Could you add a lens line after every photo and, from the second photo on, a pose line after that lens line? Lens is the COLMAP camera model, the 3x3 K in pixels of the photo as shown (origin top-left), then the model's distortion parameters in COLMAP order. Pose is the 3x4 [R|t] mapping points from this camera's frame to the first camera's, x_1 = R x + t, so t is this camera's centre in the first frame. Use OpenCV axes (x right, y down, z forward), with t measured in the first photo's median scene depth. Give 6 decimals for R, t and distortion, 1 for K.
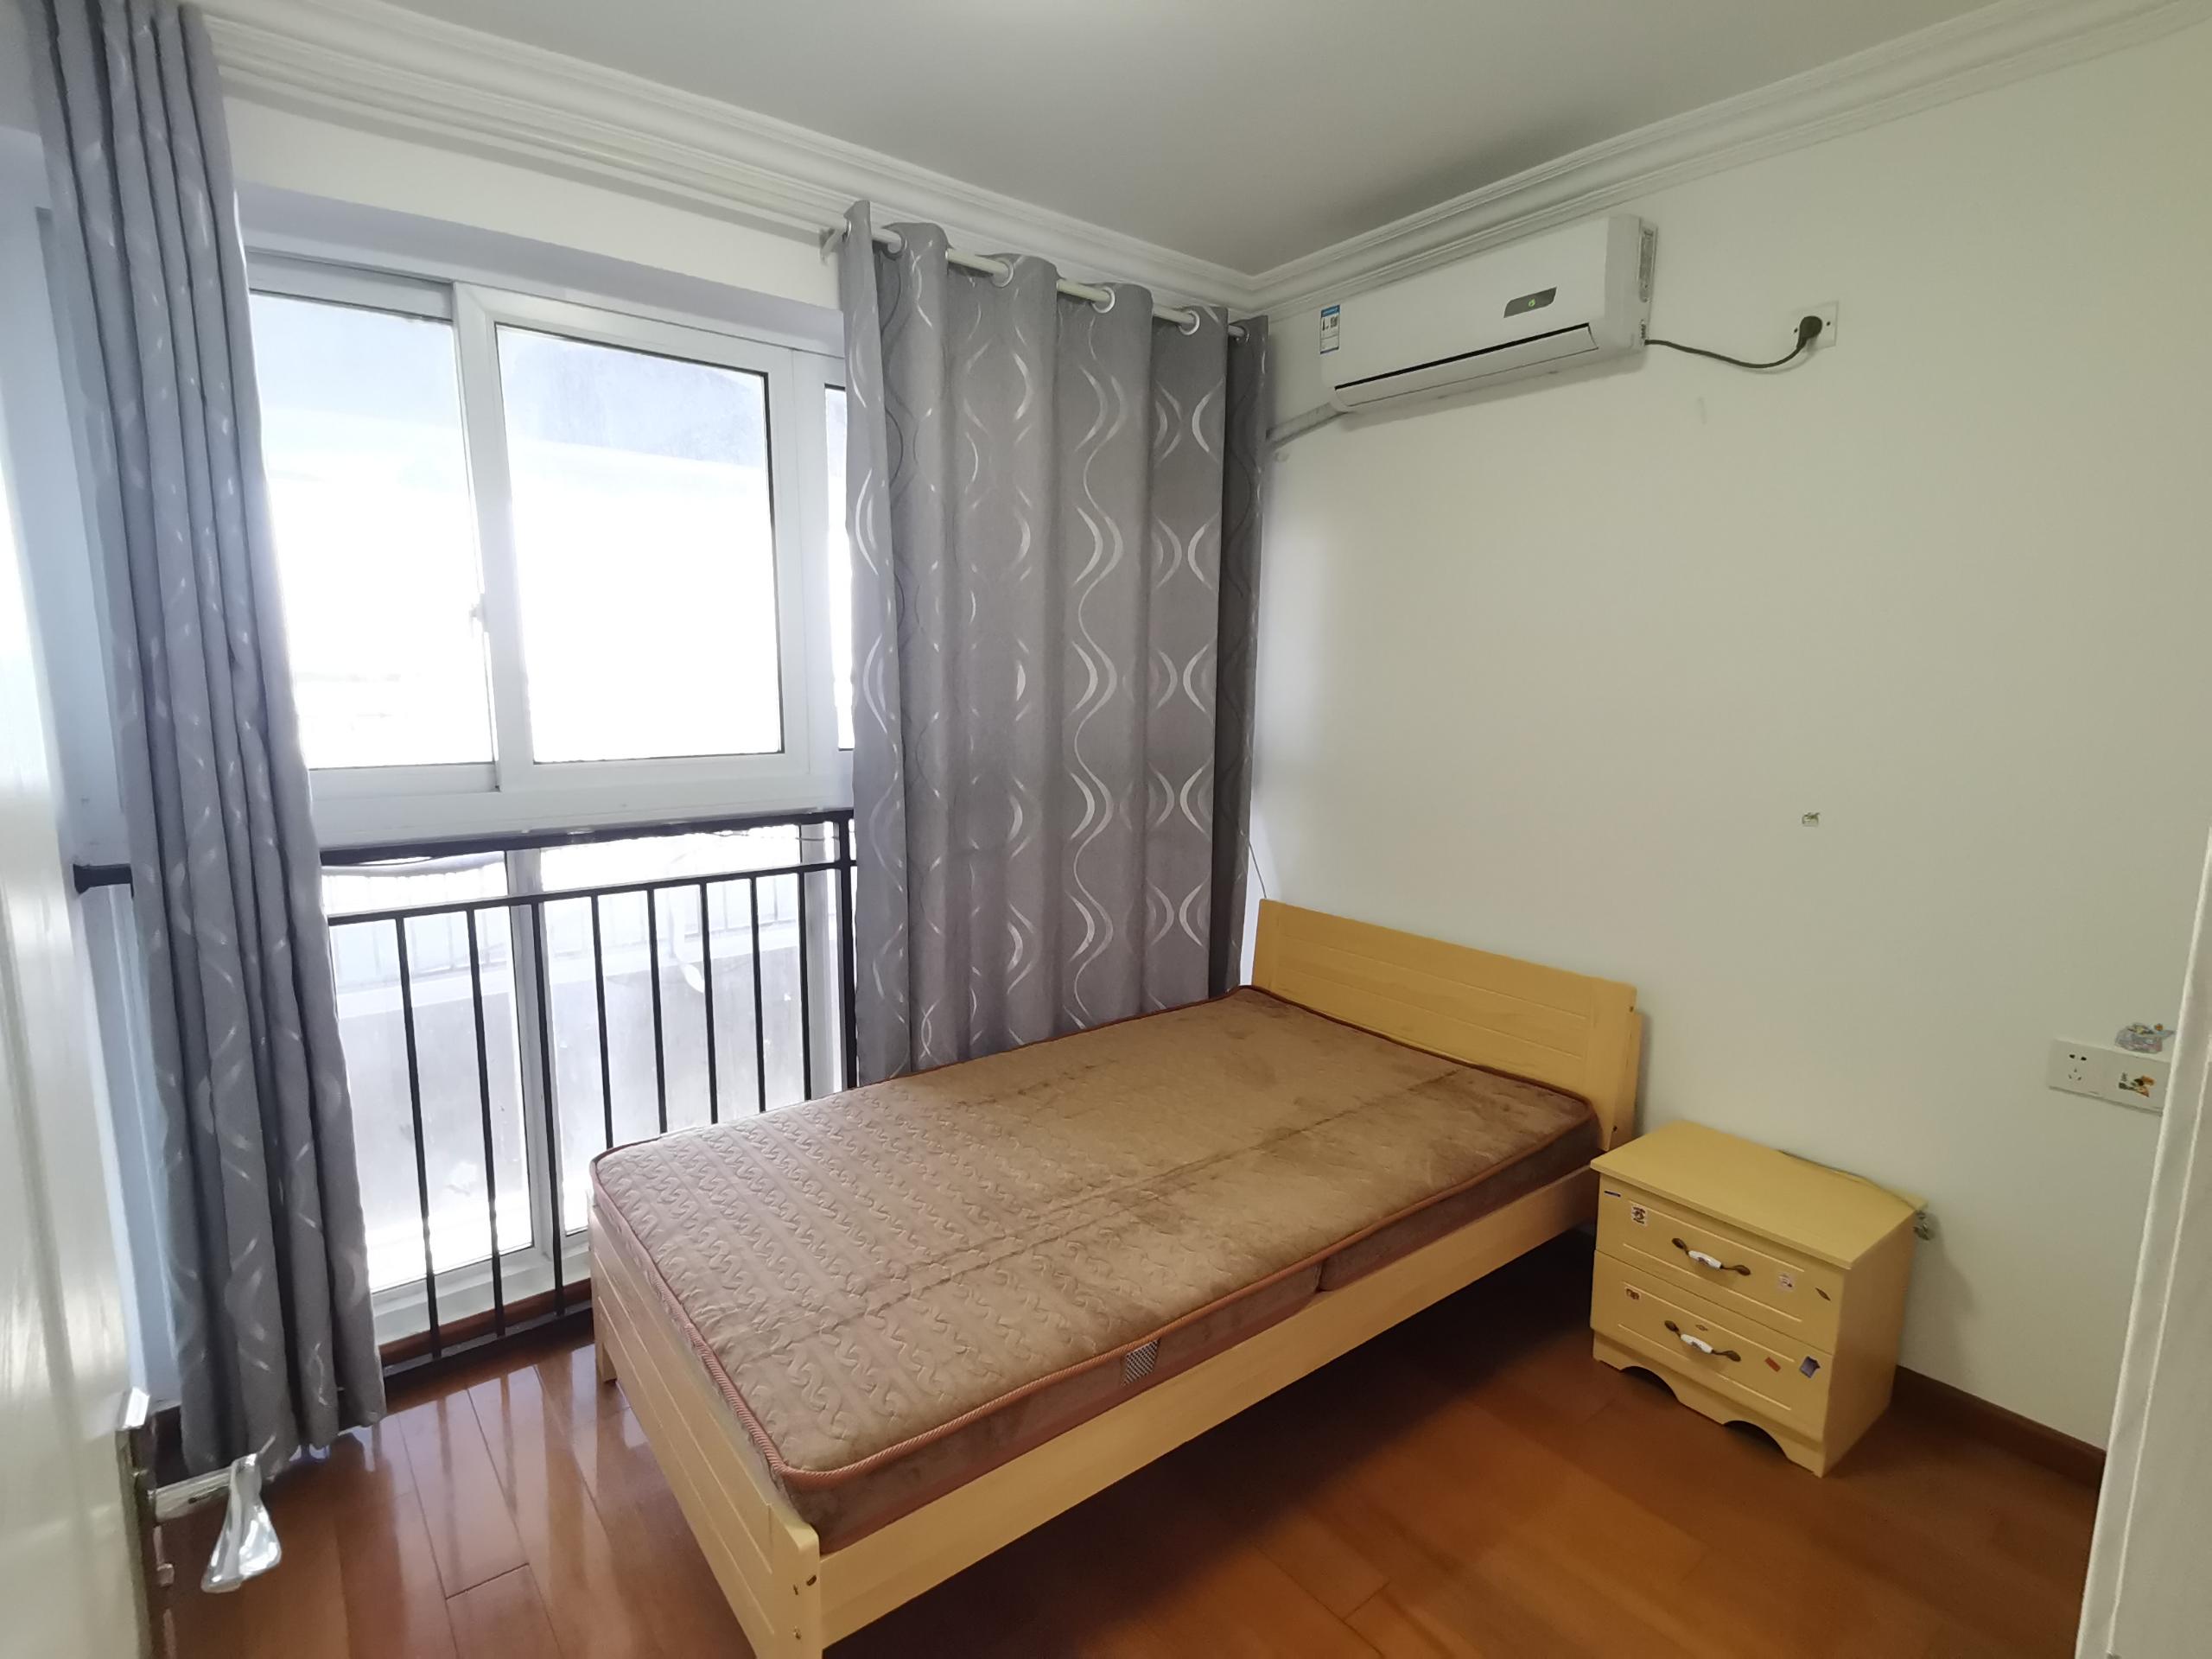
lens RADIAL K [[1091.8, 0, 1102.7], [0, 1091.8, 841.3], [0, 0, 1]] dist [0.055763, -0.030754]
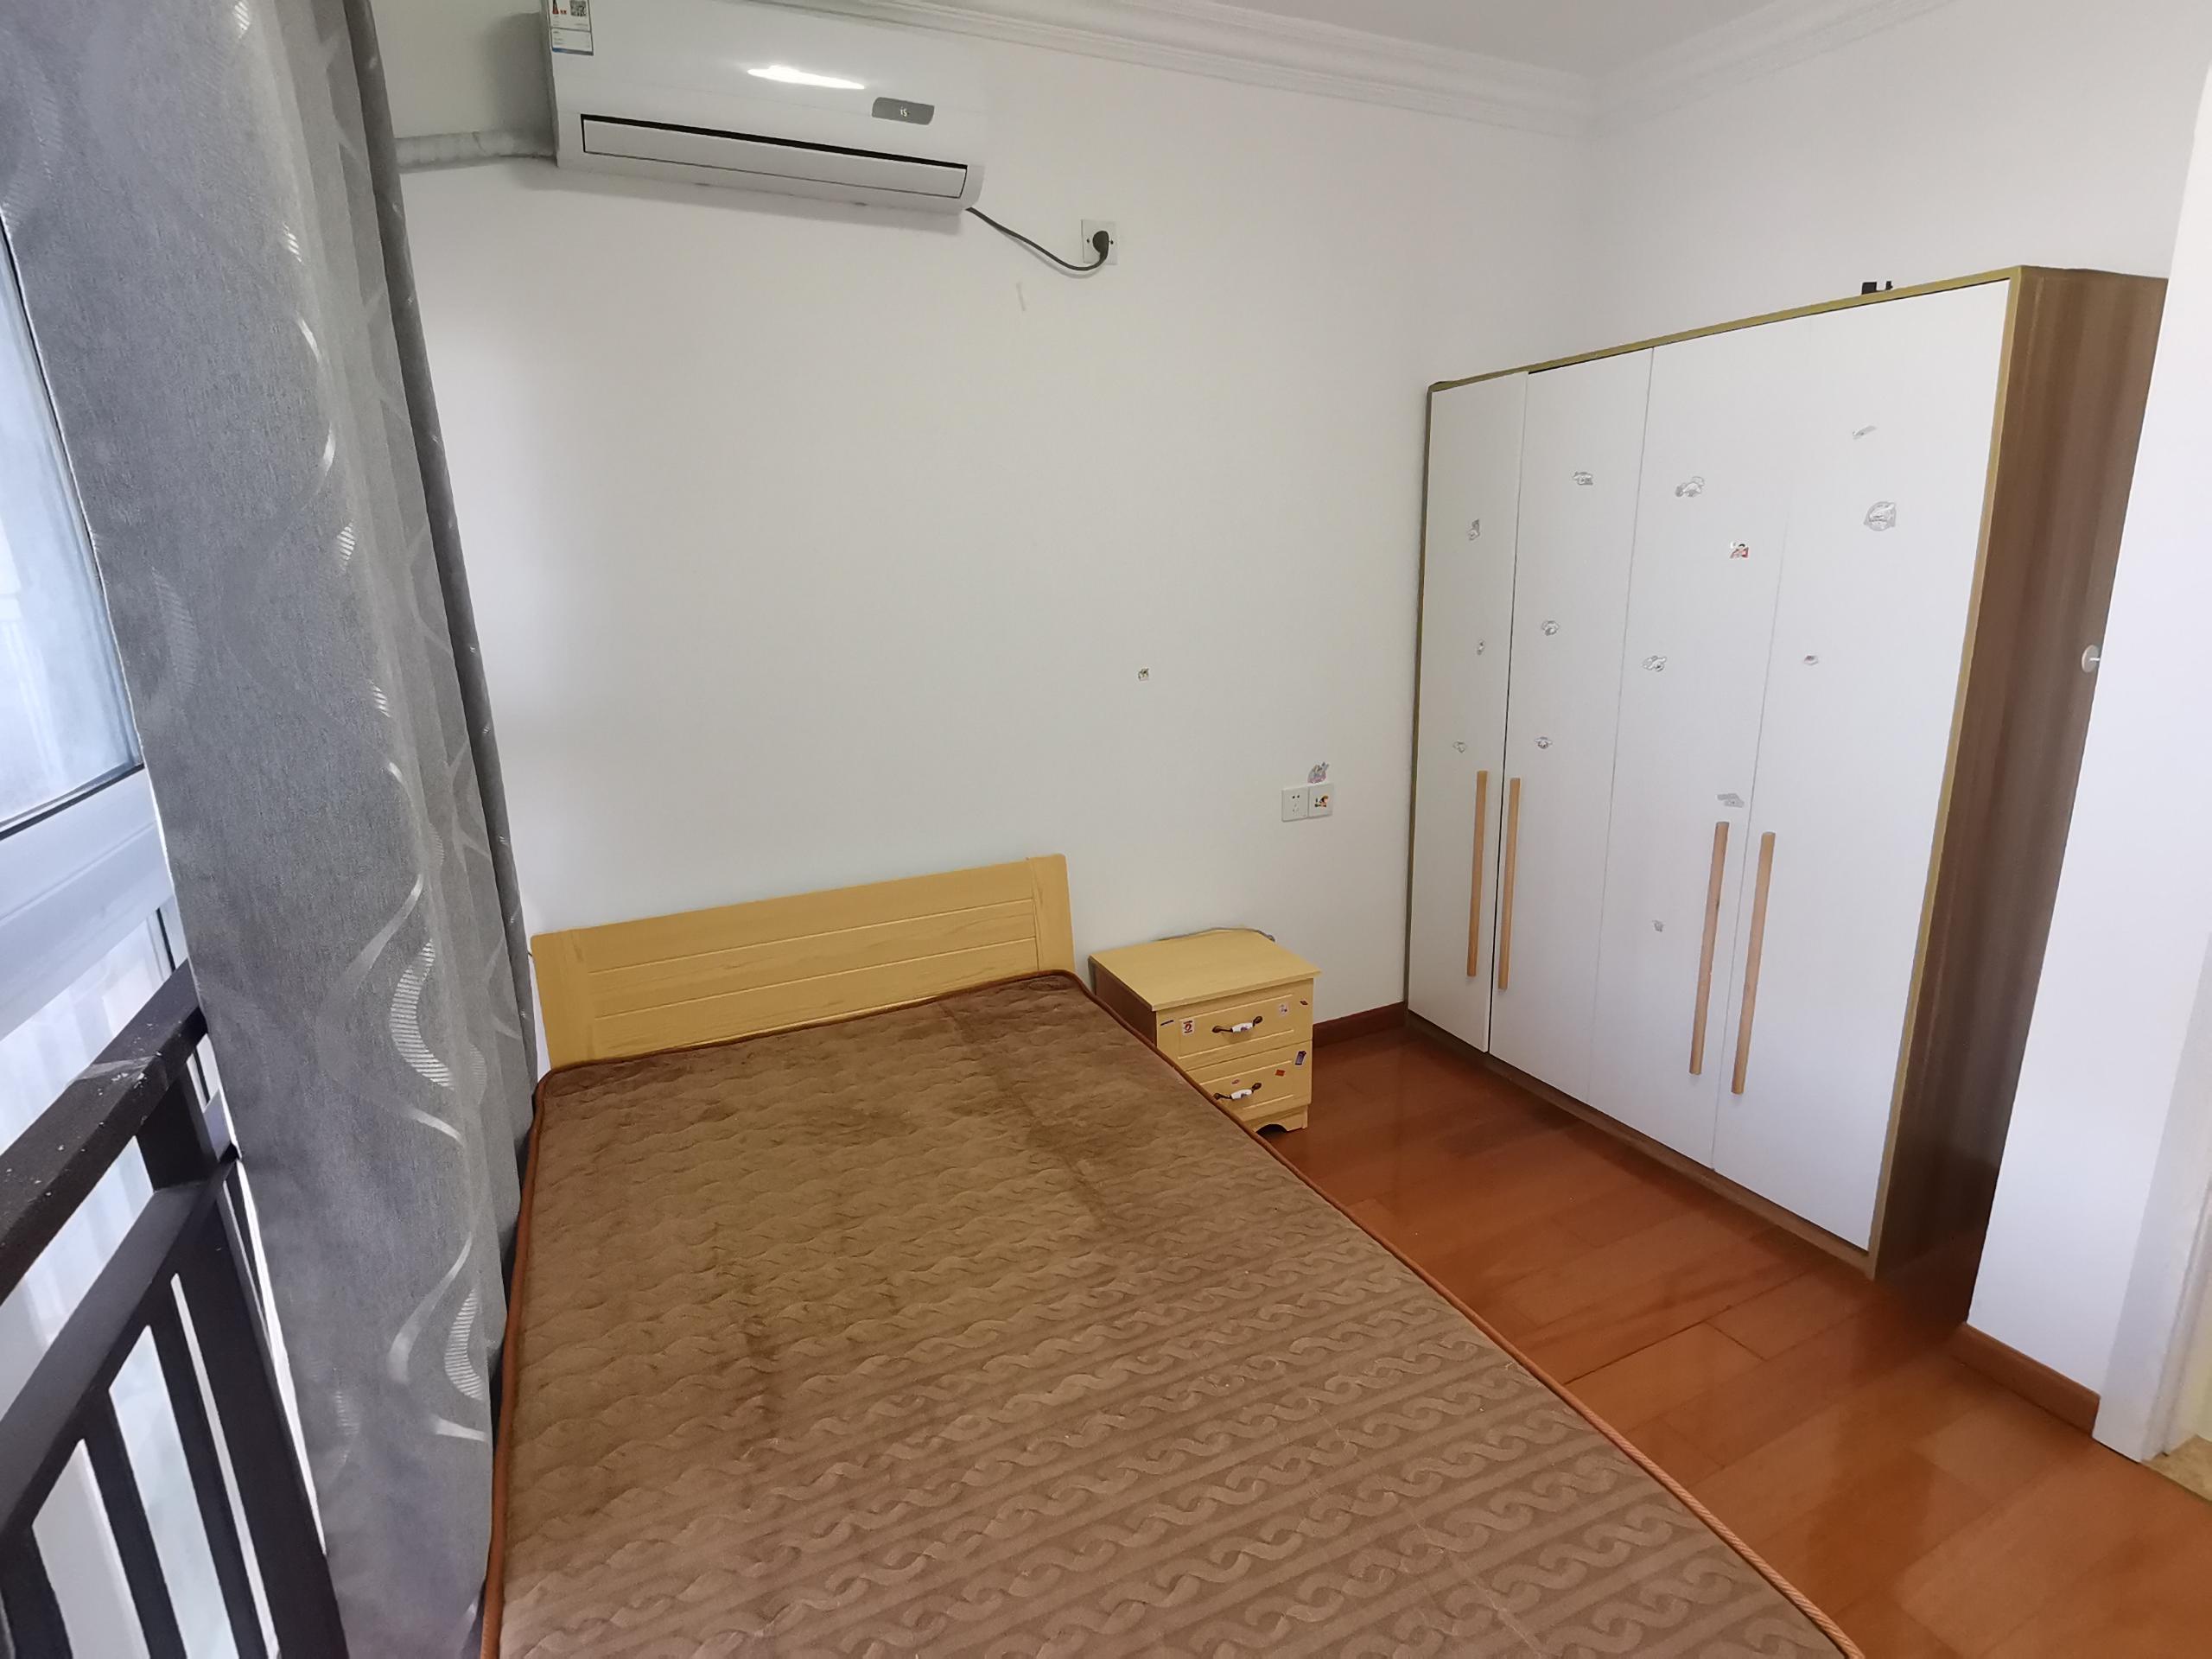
lens RADIAL K [[1091.8, 0, 1102.7], [0, 1091.8, 841.3], [0, 0, 1]] dist [0.055763, -0.030754]
pose [[0.218799, -0.264832, 0.939144, -0.570127], [0.188323, 0.955830, 0.225663, -0.127671], [-0.957424, 0.127487, 0.259009, 0.765985]]
